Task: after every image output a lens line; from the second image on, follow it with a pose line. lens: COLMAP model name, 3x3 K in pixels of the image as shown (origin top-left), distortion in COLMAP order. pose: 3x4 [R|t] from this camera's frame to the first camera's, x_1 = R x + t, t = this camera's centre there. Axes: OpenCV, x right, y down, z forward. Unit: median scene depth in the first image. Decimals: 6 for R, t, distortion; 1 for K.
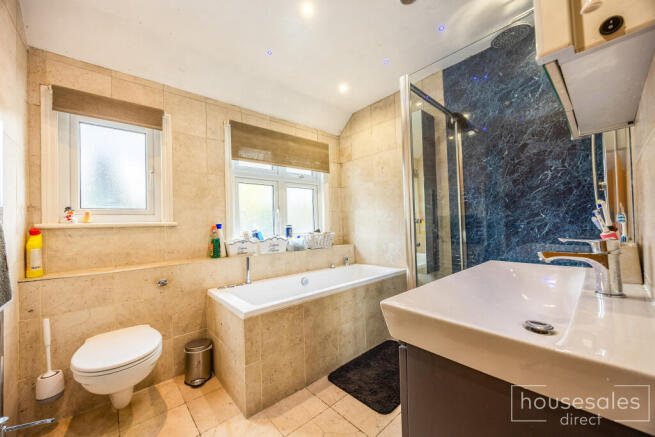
lens RADIAL K [[248.7, 0, 326.7], [0, 248.7, 220.4], [0, 0, 1]] dist [-0.003221, -0.000198]
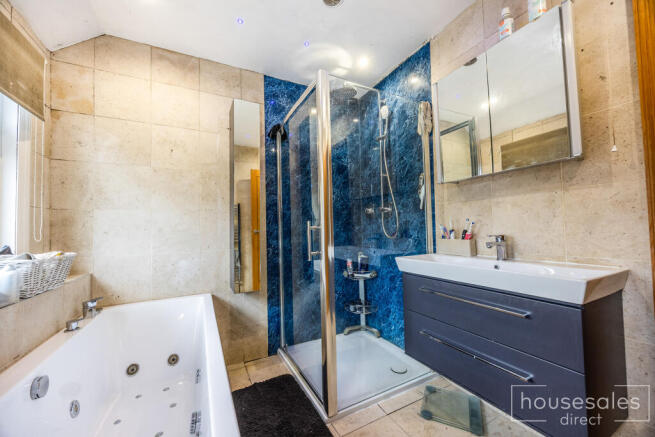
lens RADIAL K [[248.7, 0, 326.4], [0, 248.7, 217.6], [0, 0, 1]] dist [-0.003221, -0.000198]
pose [[0.247228, 0.056764, 0.967293, -0.310088], [-0.005842, 0.998352, -0.057094, 0.007141], [-0.968940, 0.008464, 0.247152, 0.427386]]
